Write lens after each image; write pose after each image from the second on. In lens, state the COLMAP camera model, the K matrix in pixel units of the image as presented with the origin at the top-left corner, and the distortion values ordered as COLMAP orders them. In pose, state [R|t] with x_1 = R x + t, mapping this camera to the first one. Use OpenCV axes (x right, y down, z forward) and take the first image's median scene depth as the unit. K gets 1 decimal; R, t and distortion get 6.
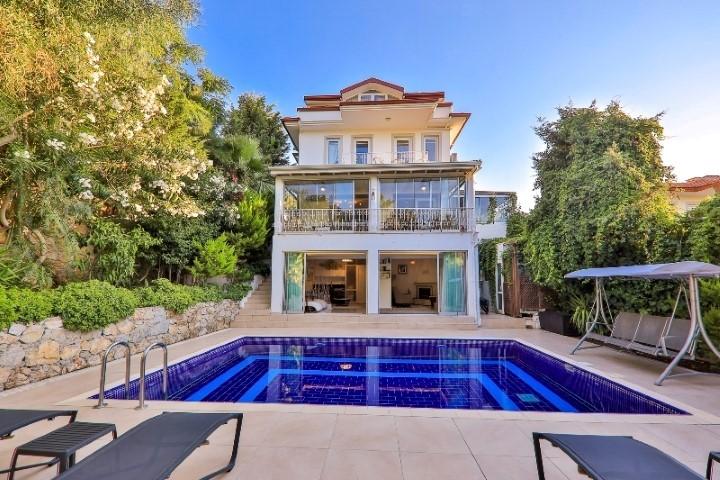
lens RADIAL K [[263.9, 0, 359.5], [0, 263.9, 250.8], [0, 0, 1]] dist [0.016066, -0.000007]
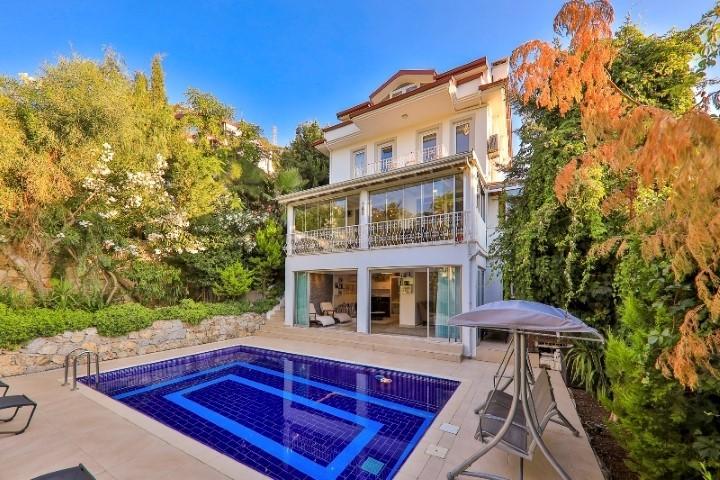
lens RADIAL K [[273.1, 0, 360.2], [0, 273.1, 267.8], [0, 0, 1]] dist [0.025102, 0.000053]
pose [[0.890274, -0.034566, -0.454113, 0.494363], [0.058188, 0.997577, 0.038142, -0.040008], [0.451694, -0.060380, 0.890128, 0.096502]]
